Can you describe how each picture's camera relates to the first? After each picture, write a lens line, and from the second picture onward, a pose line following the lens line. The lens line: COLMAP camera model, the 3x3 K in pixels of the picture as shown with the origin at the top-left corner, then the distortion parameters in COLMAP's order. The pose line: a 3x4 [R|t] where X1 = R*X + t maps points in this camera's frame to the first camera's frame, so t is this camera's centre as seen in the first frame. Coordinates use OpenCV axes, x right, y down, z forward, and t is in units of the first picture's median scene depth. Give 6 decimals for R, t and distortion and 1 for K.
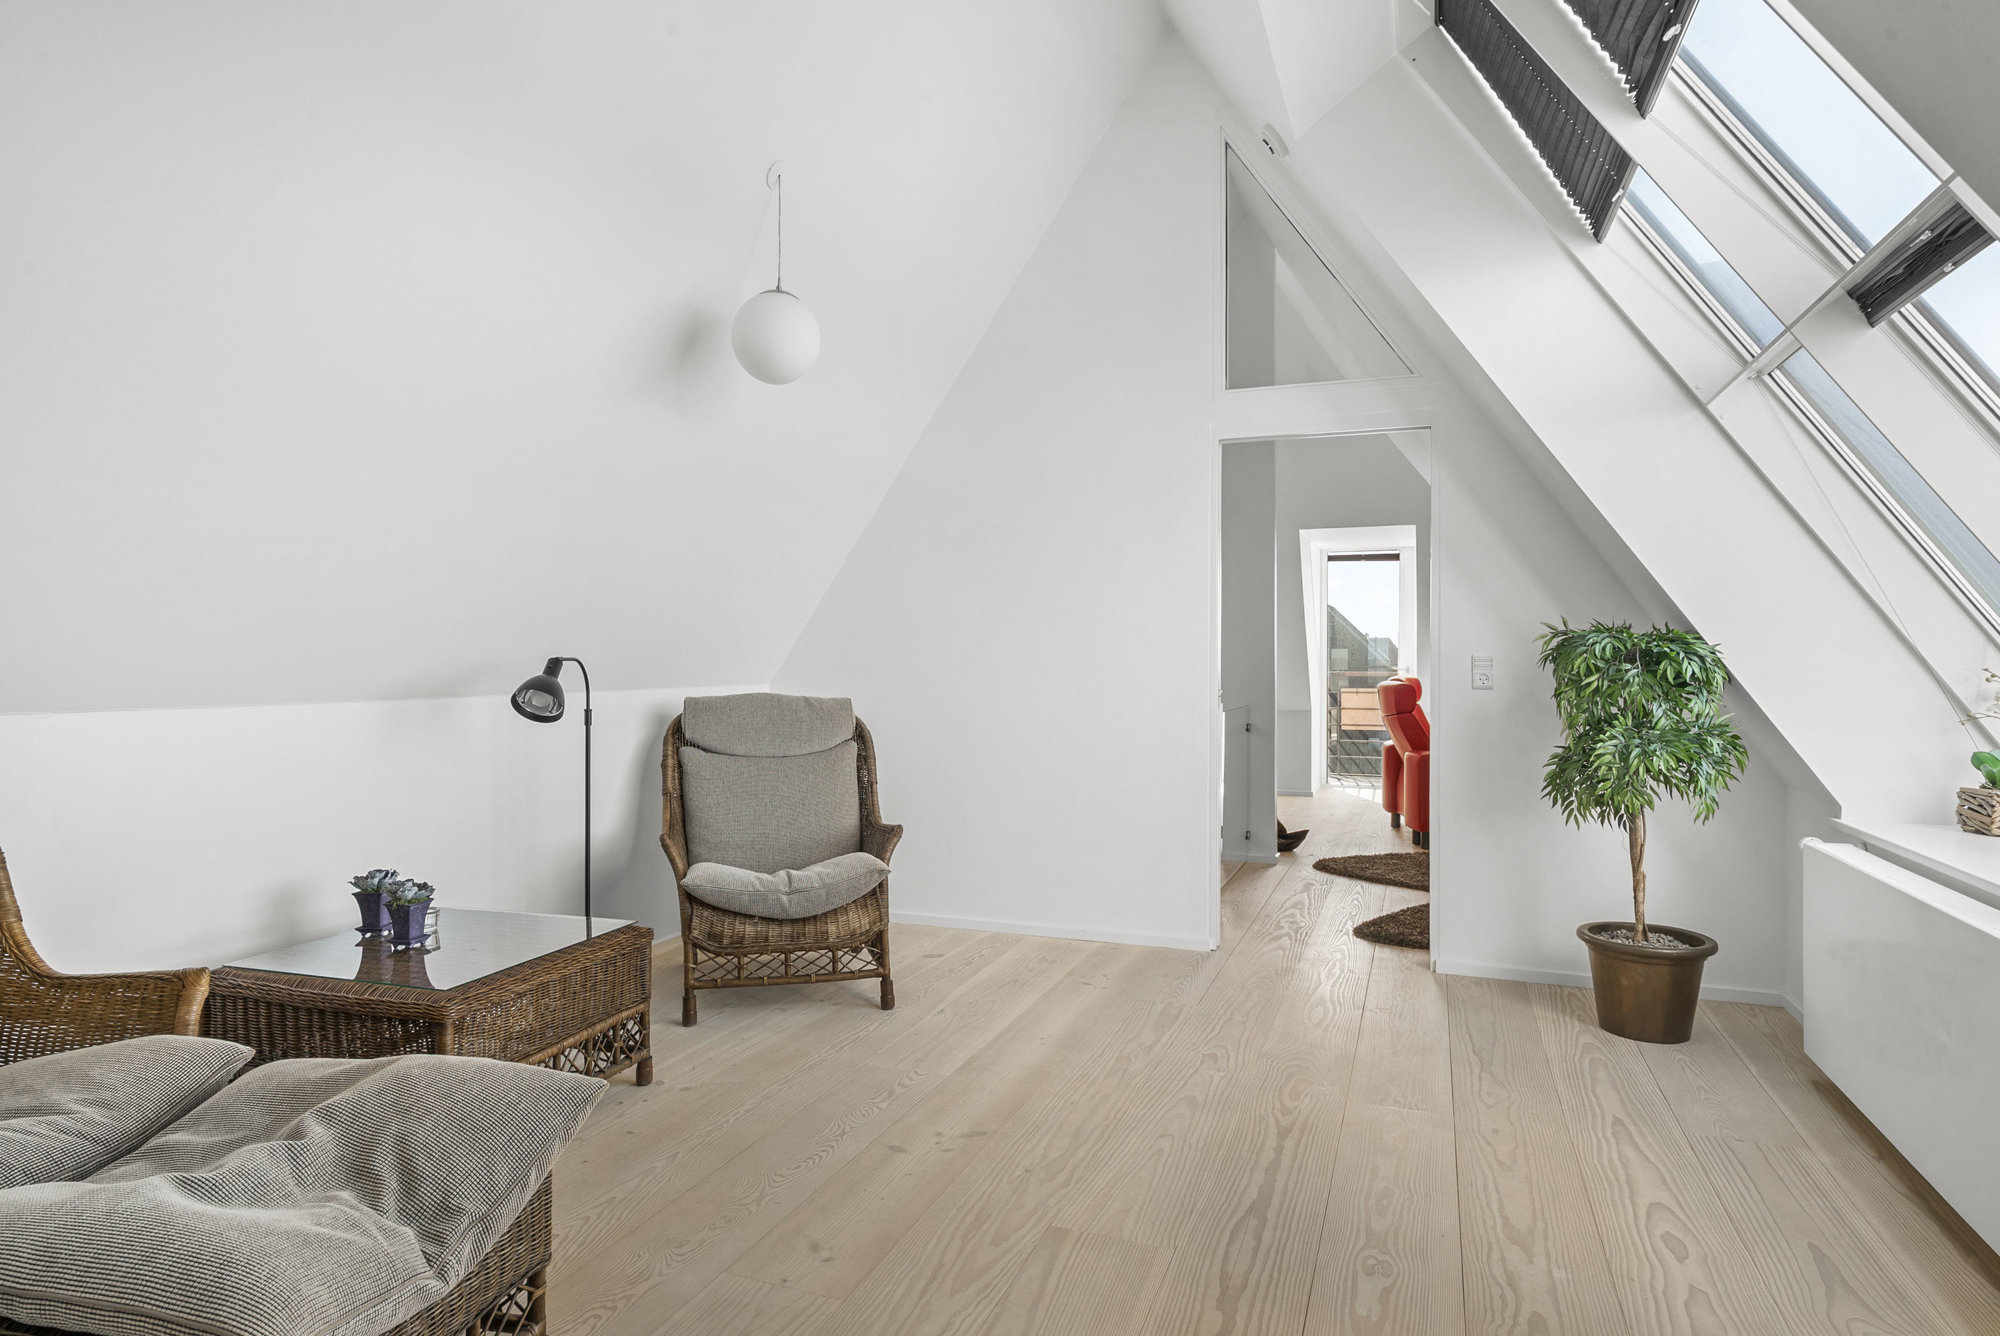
lens RADIAL K [[1123.2, 0, 1004.2], [0, 1123.2, 658.2], [0, 0, 1]] dist [-0.001134, 0.000141]
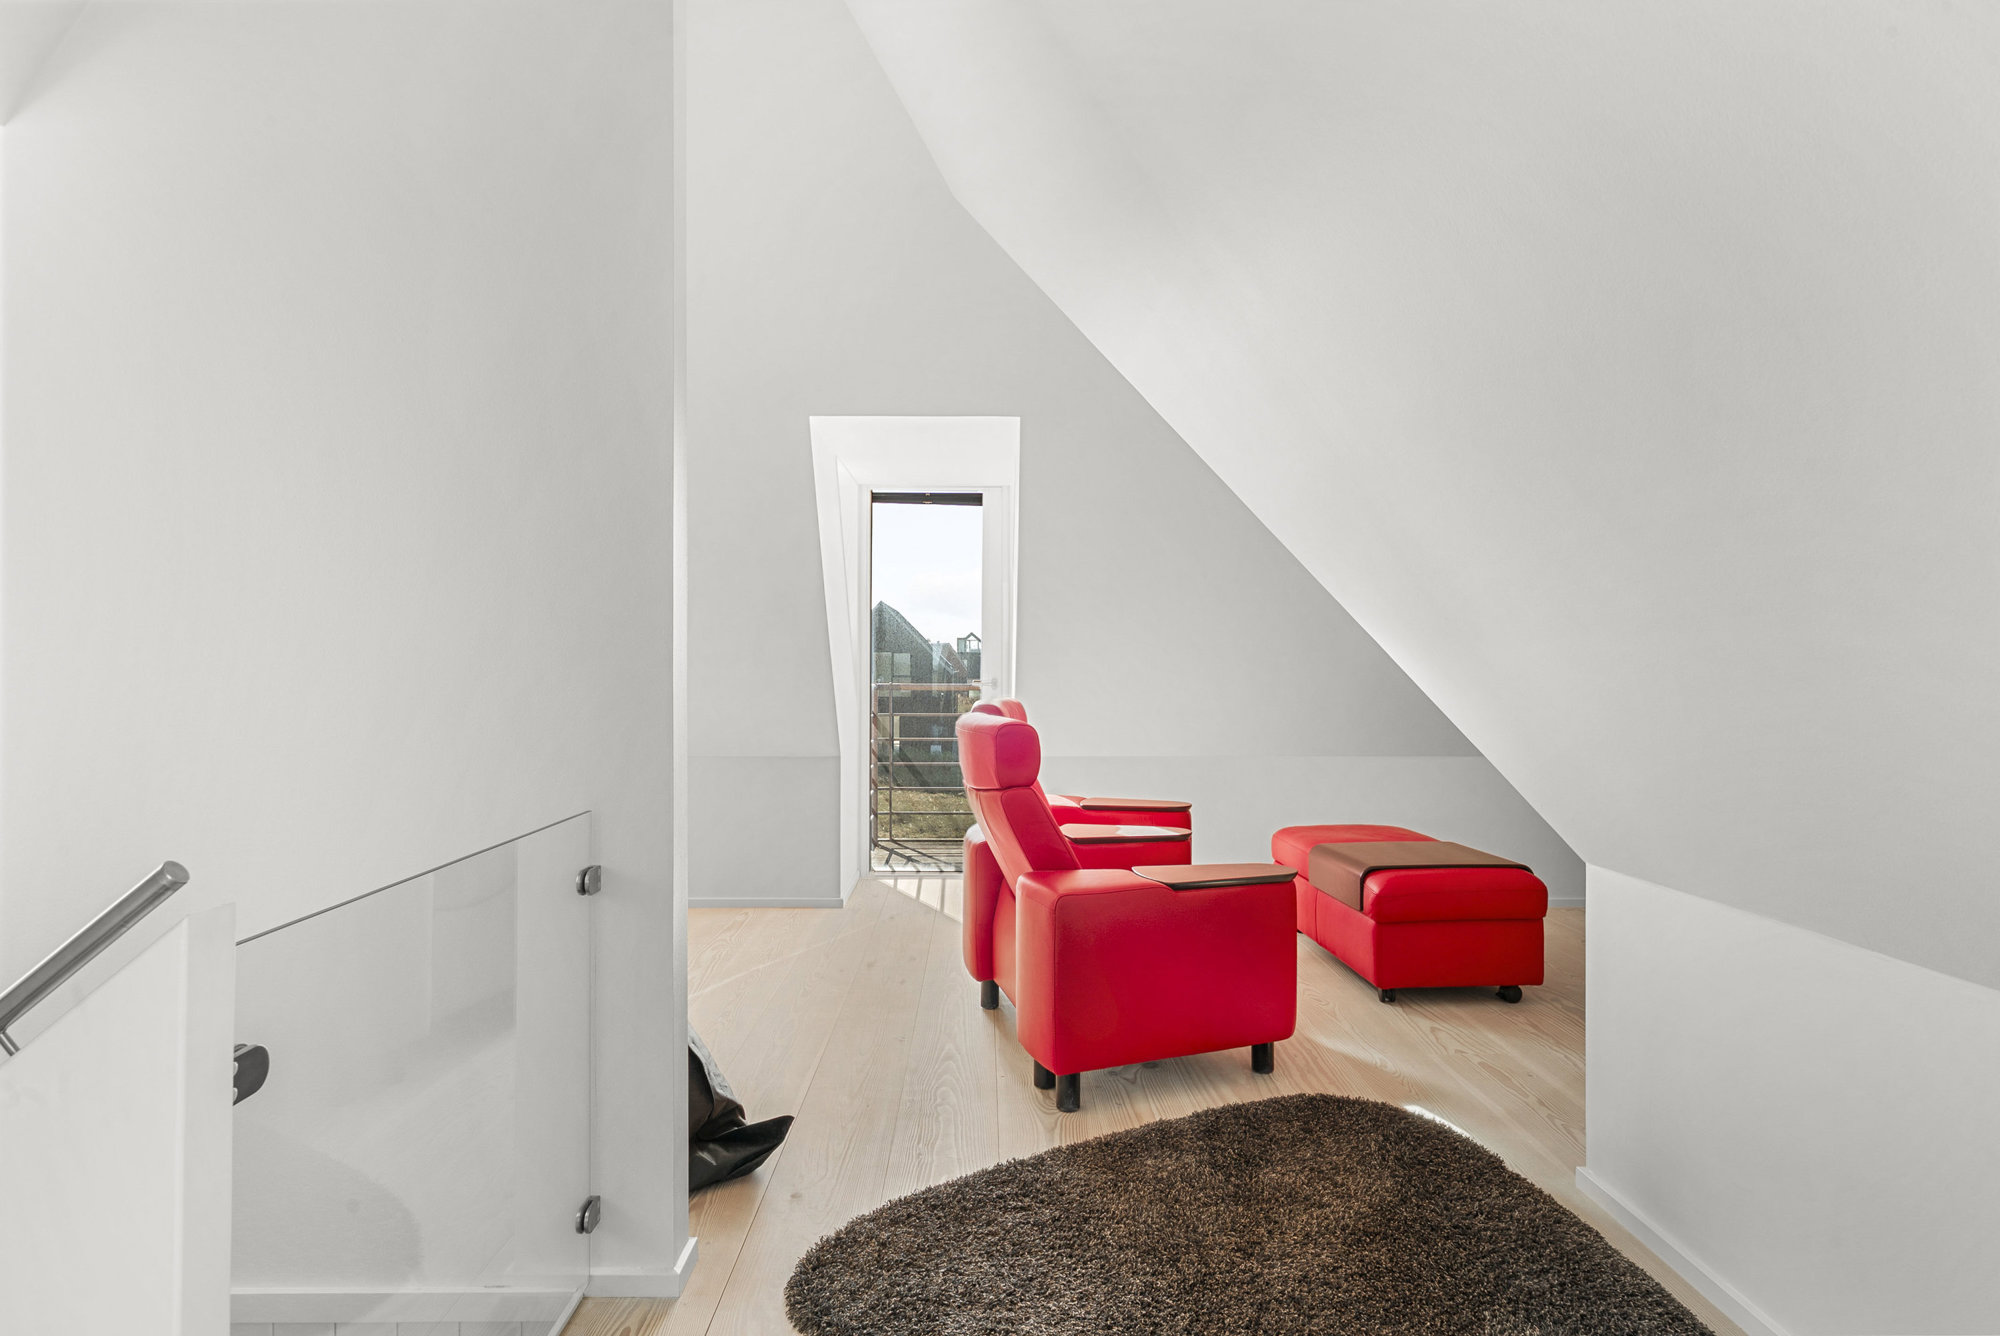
lens RADIAL K [[1123.2, 0, 998.9], [0, 1123.2, 663.5], [0, 0, 1]] dist [-0.001134, 0.000141]
pose [[0.930821, 0.000136, 0.365475, 0.144499], [-0.000359, 1.000000, 0.000543, -0.000873], [-0.365475, -0.000636, 0.930821, 0.454771]]
